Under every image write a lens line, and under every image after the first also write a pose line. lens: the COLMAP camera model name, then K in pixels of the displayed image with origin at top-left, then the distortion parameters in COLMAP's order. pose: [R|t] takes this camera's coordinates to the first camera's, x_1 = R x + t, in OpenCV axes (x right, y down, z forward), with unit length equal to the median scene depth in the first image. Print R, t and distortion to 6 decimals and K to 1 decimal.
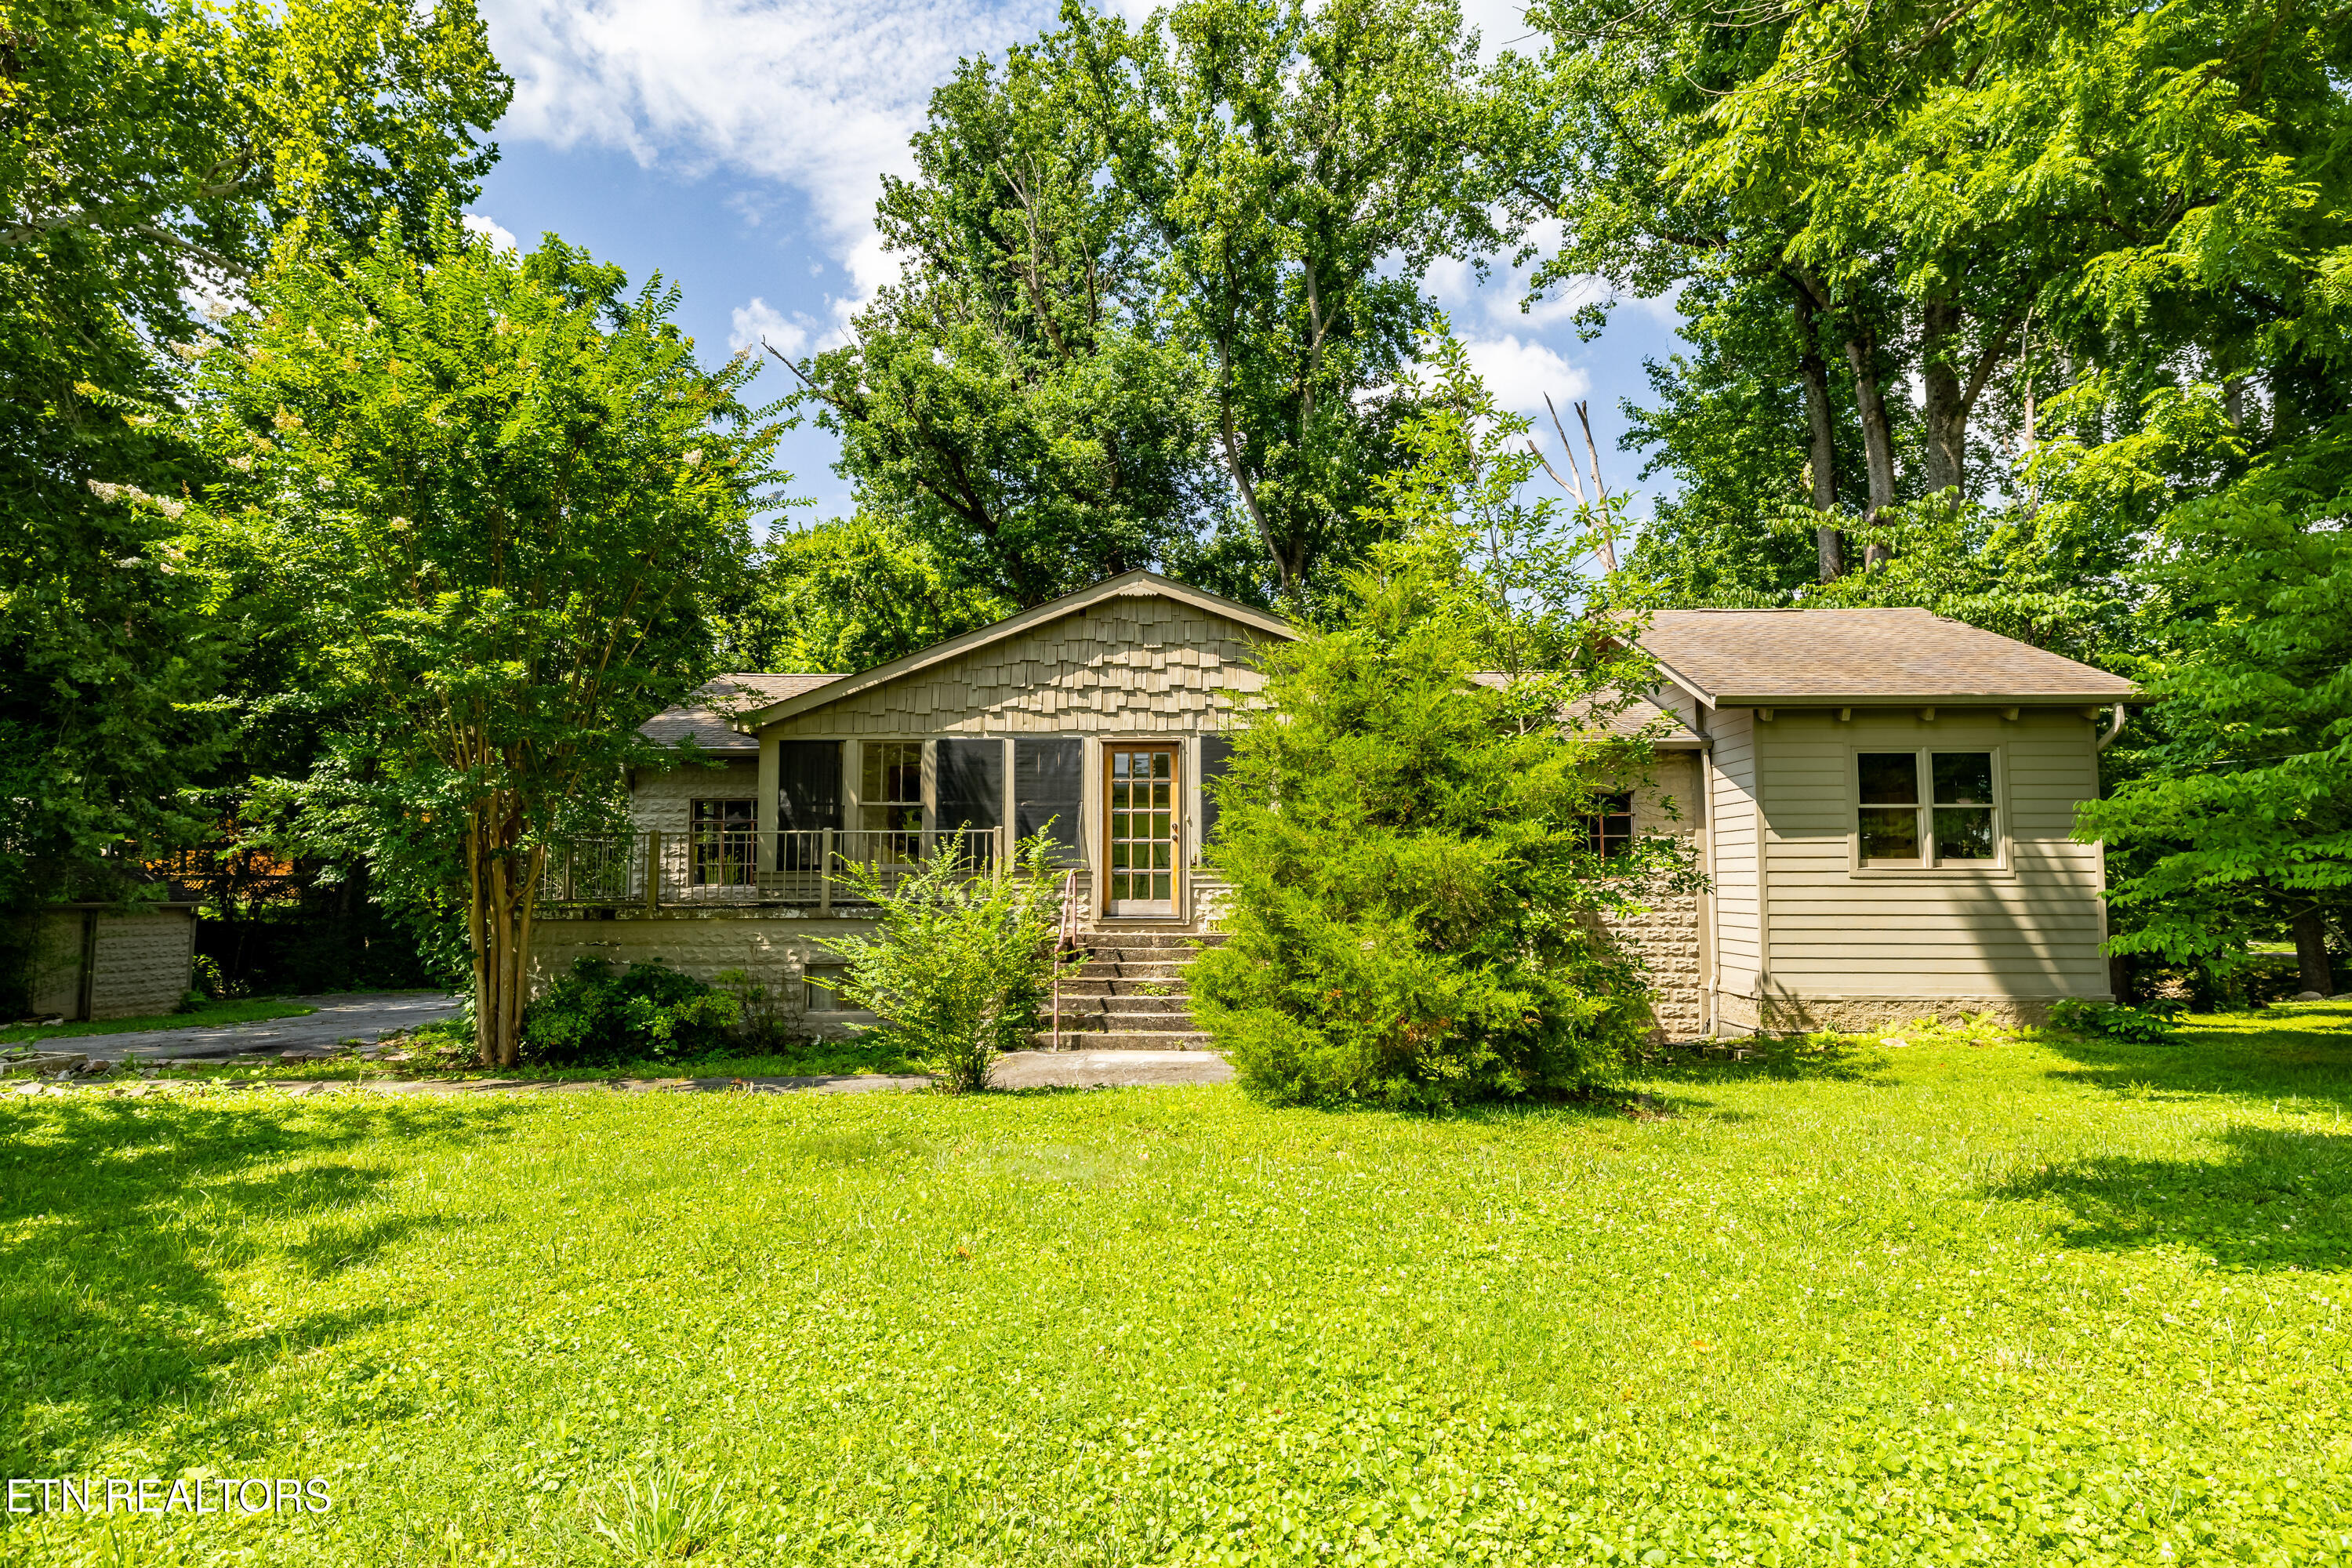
lens RADIAL K [[1291.9, 0, 1176.0], [0, 1291.9, 784.0], [0, 0, 1]] dist [0.003894, 0.000391]
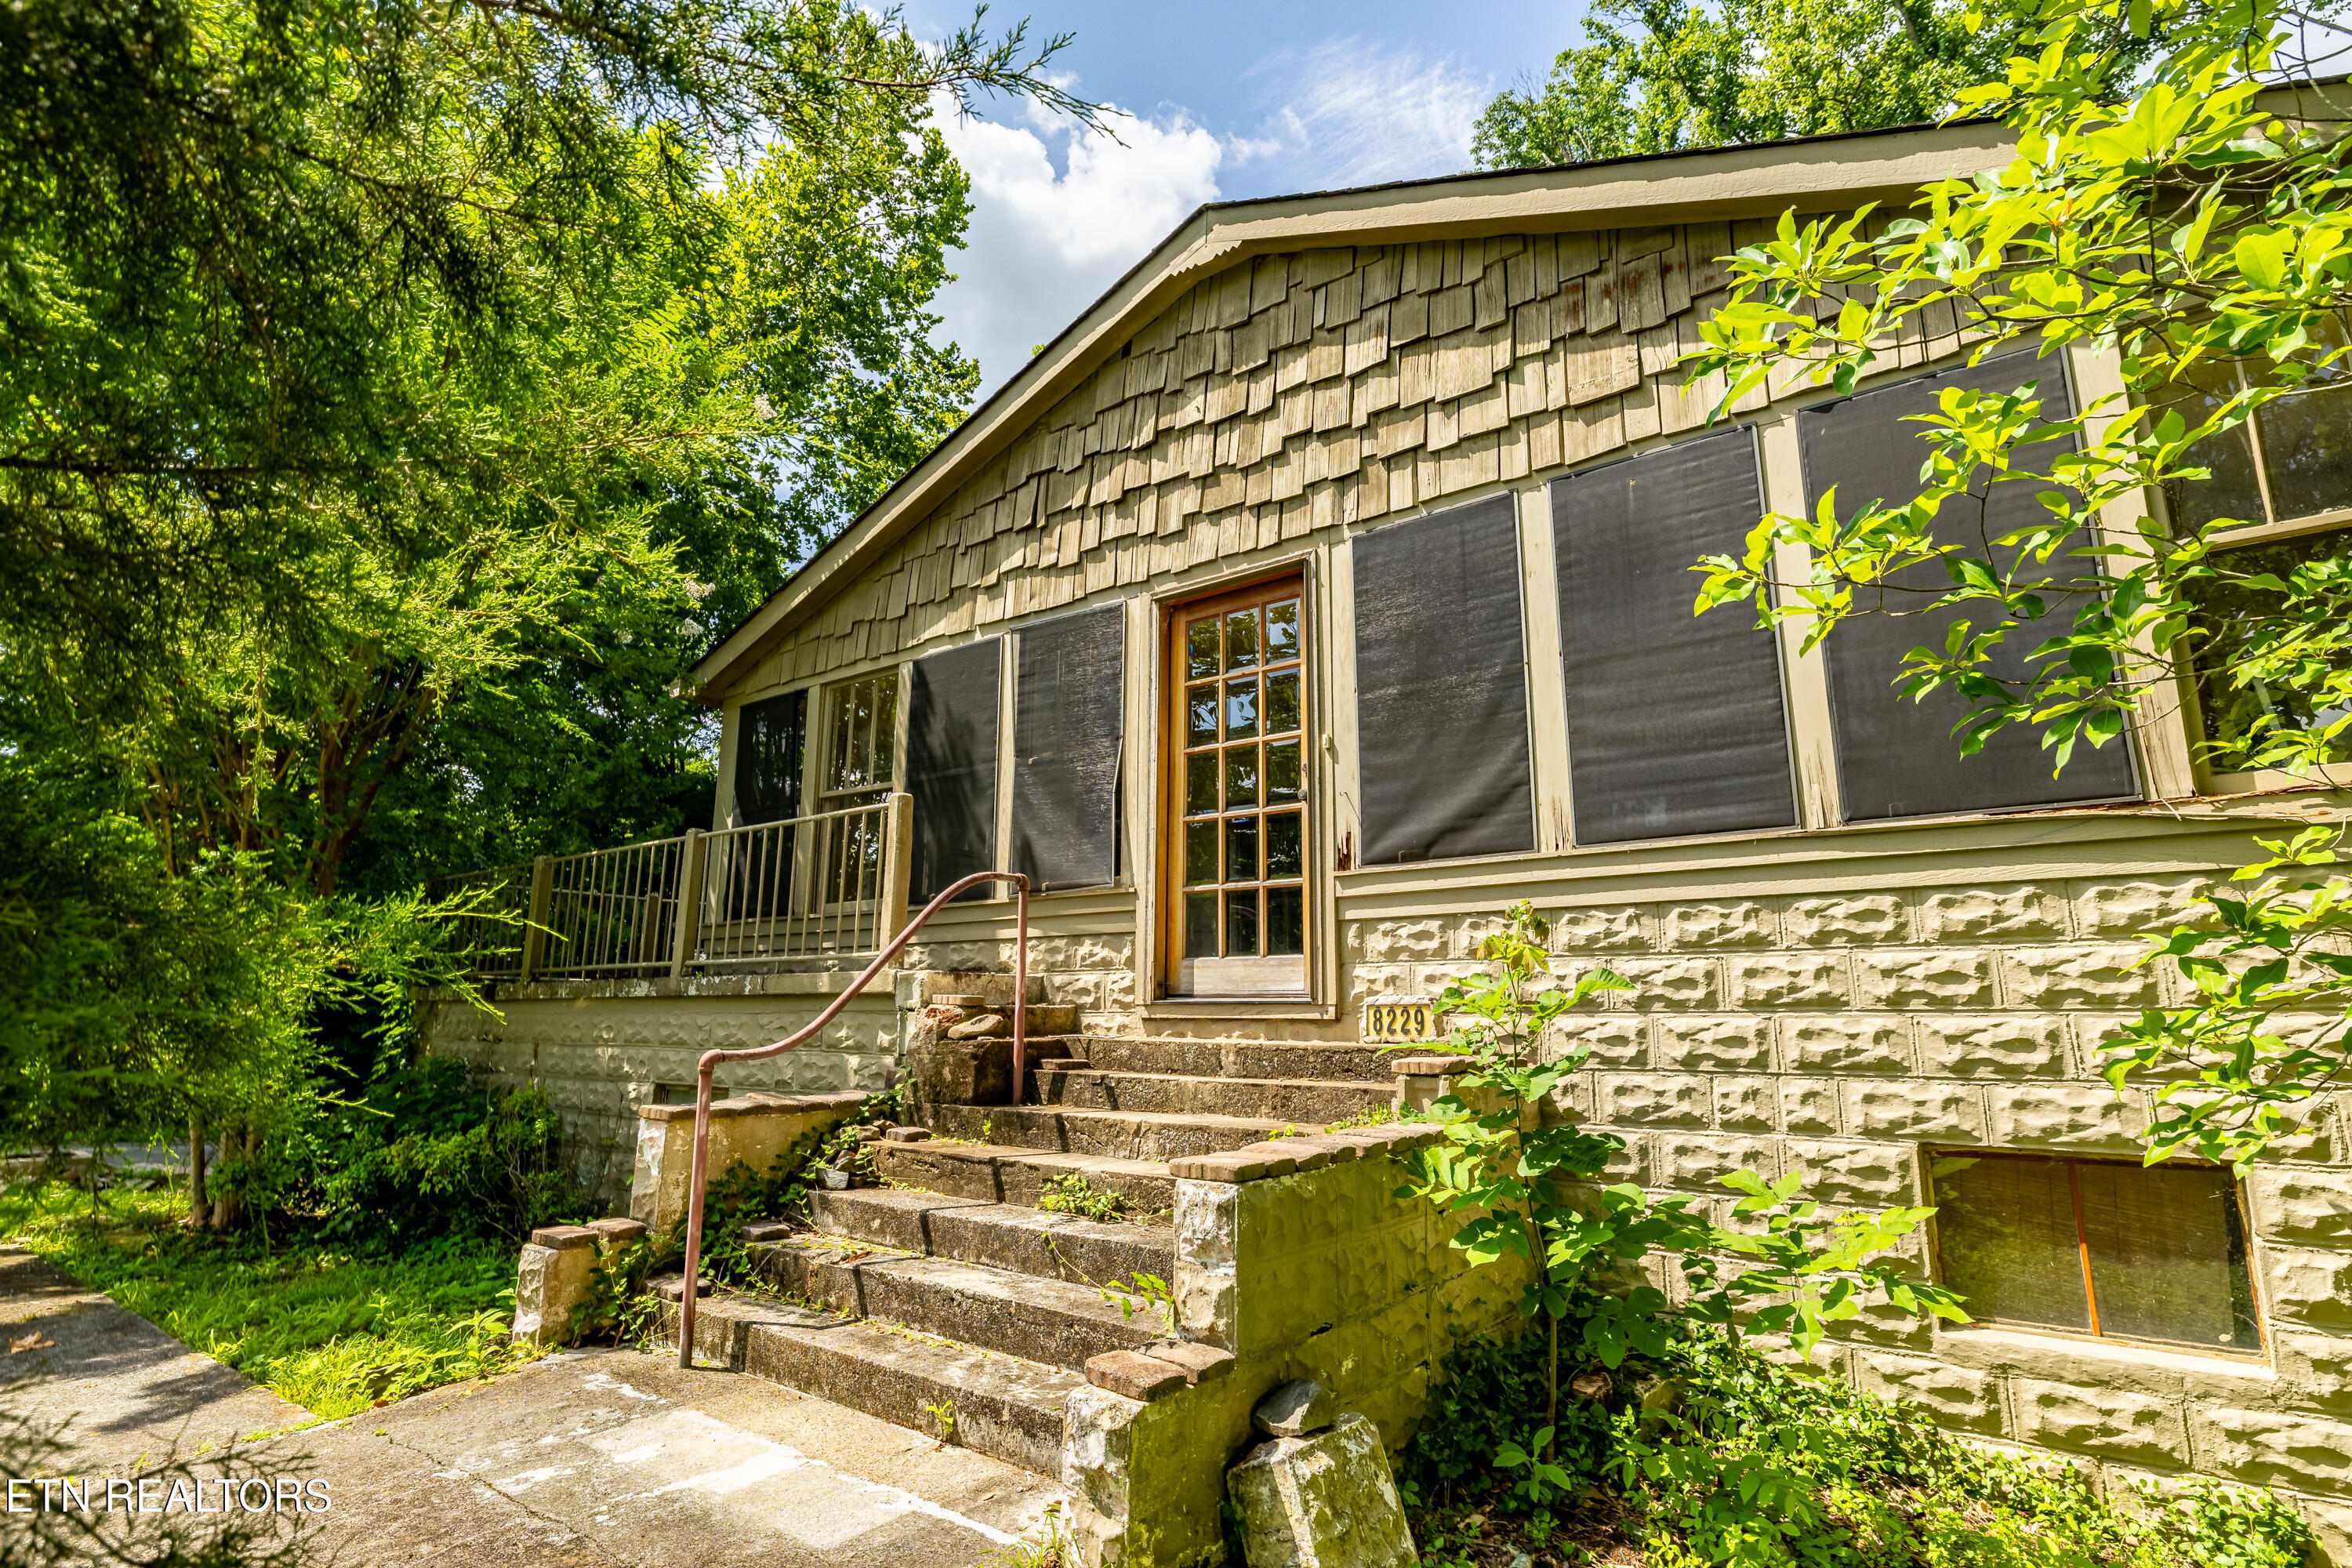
lens RADIAL K [[1187.6, 0, 1176.0], [0, 1187.6, 784.0], [0, 0, 1]] dist [-0.004205, -0.000065]
pose [[0.812583, -0.105823, -0.573158, 0.175410], [0.035117, 0.990482, -0.133087, 0.084482], [0.581786, 0.088017, 0.808565, 0.677862]]
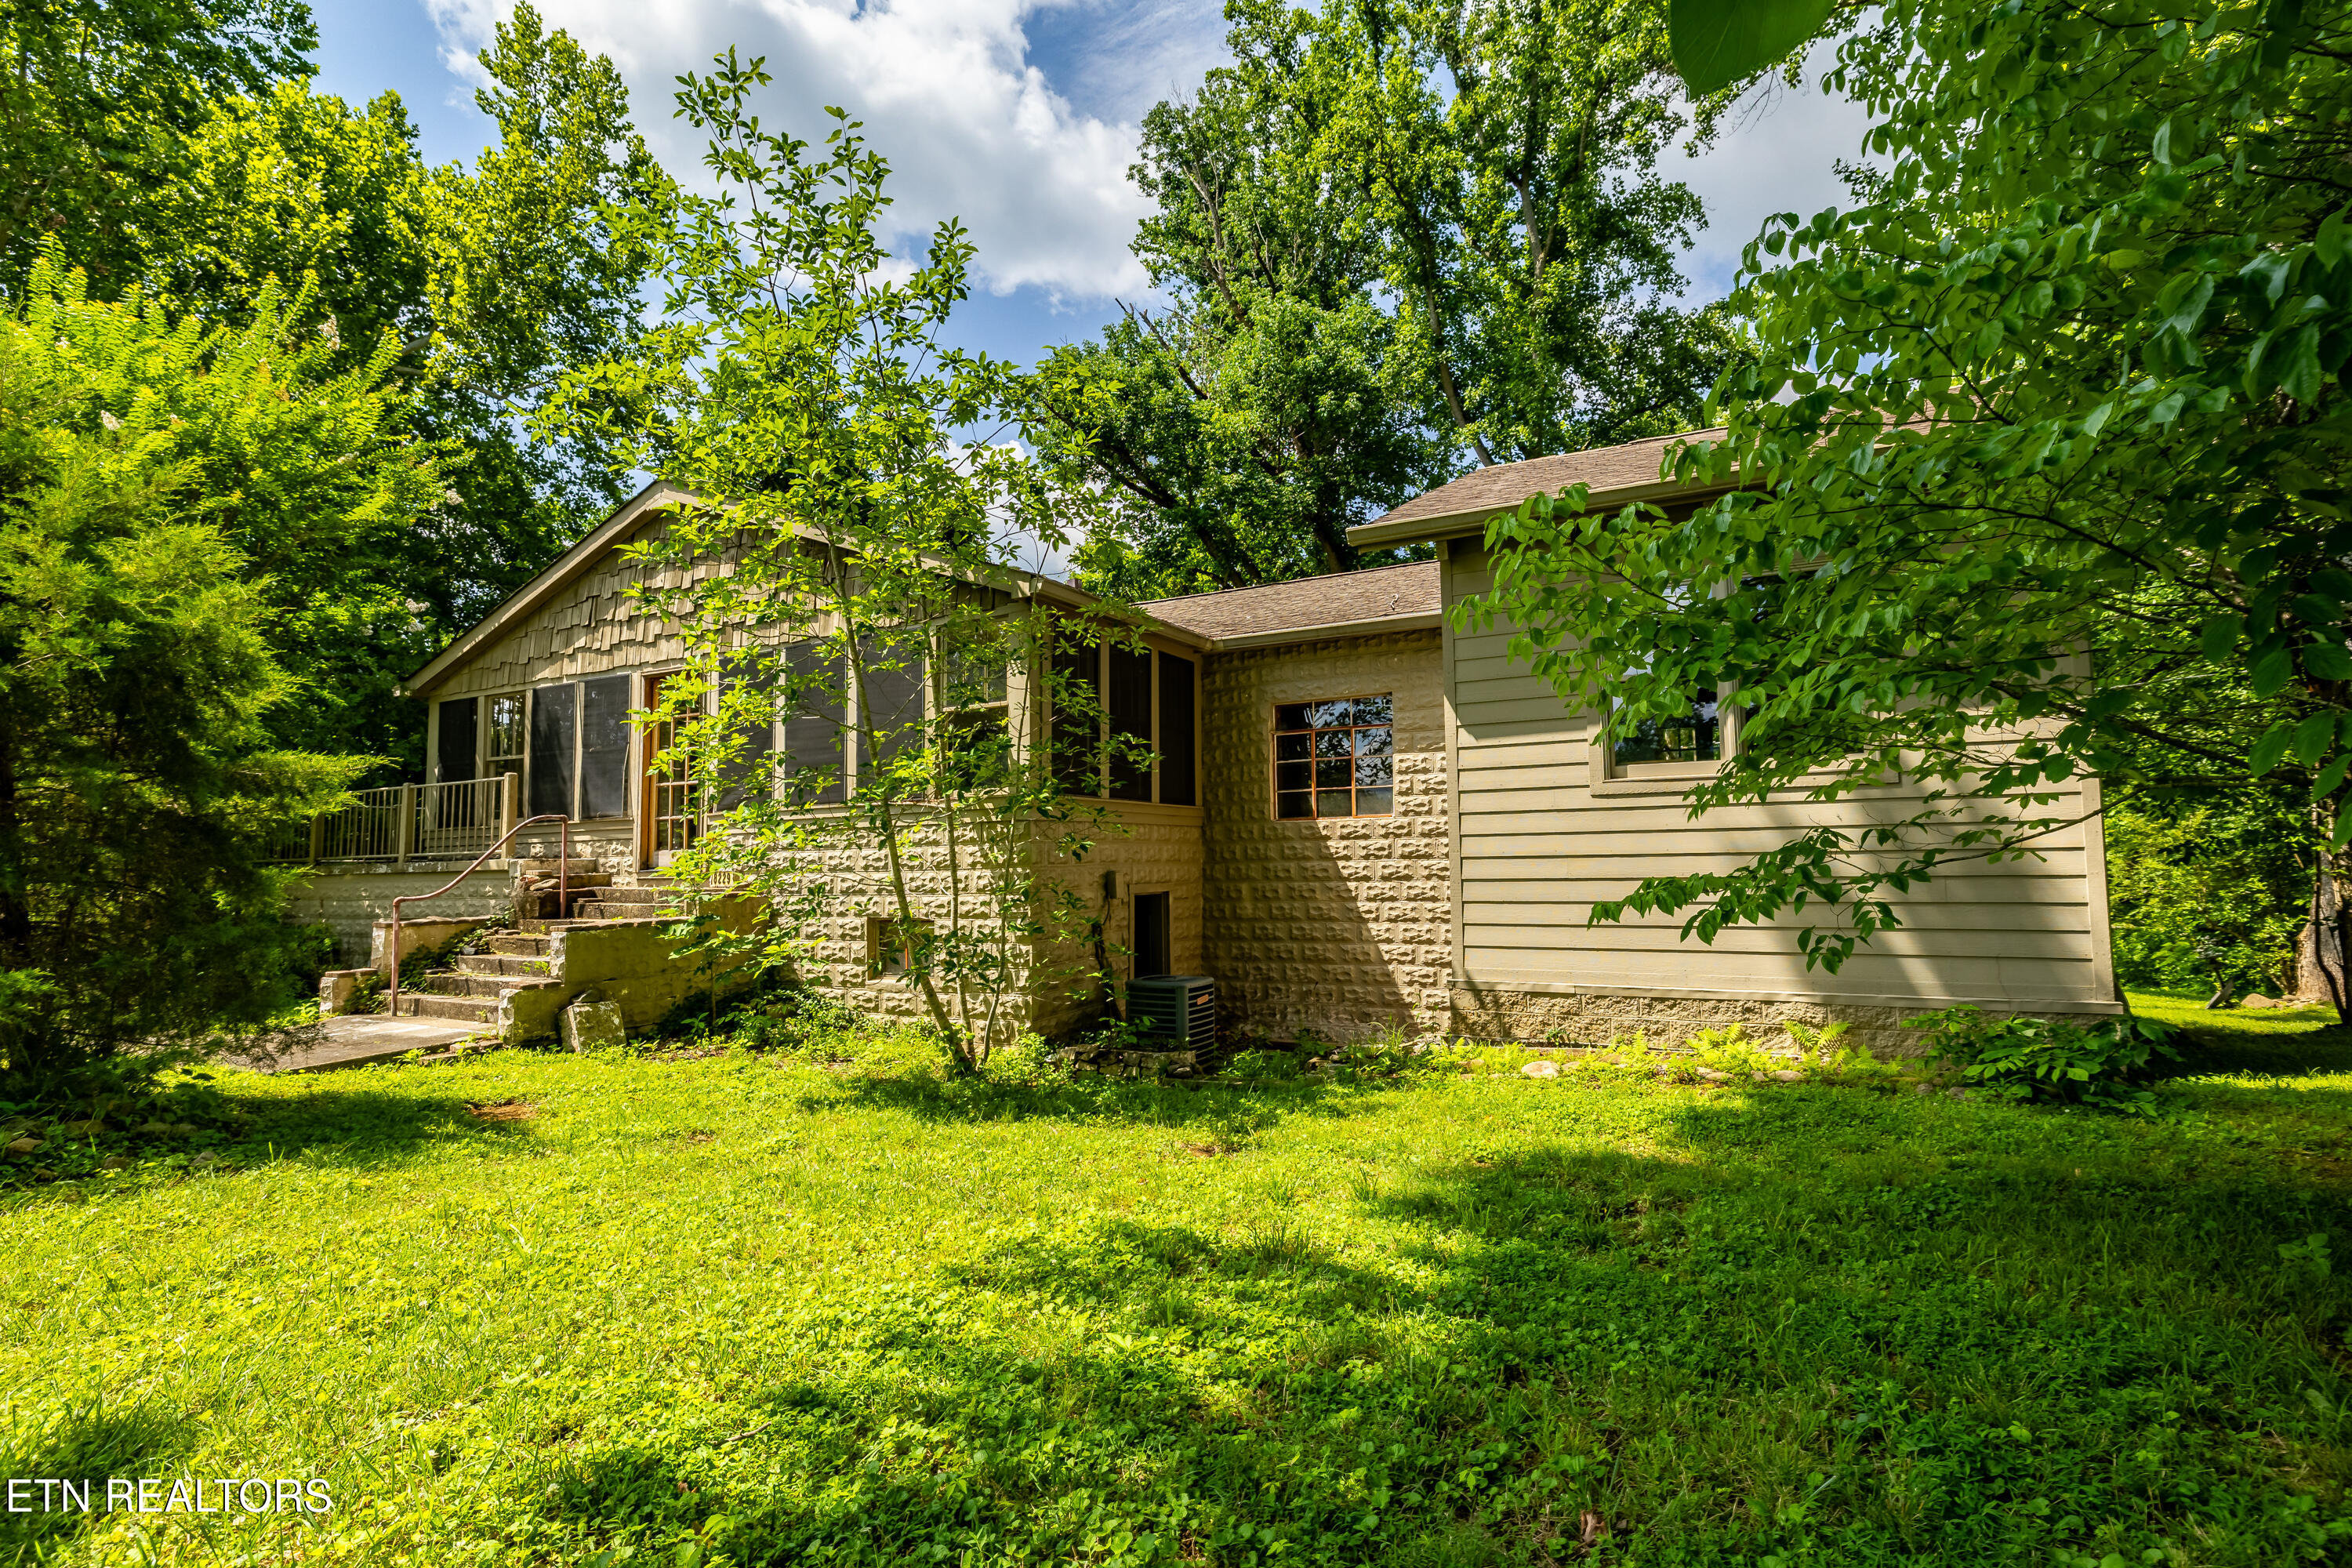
lens RADIAL K [[1112.6, 0, 1176.0], [0, 1112.6, 784.0], [0, 0, 1]] dist [-0.002618, -0.000461]
pose [[0.897812, -0.044217, -0.438153, 0.613112], [0.046607, 0.998899, -0.005305, 0.064100], [0.437905, -0.015658, 0.898885, 0.462318]]
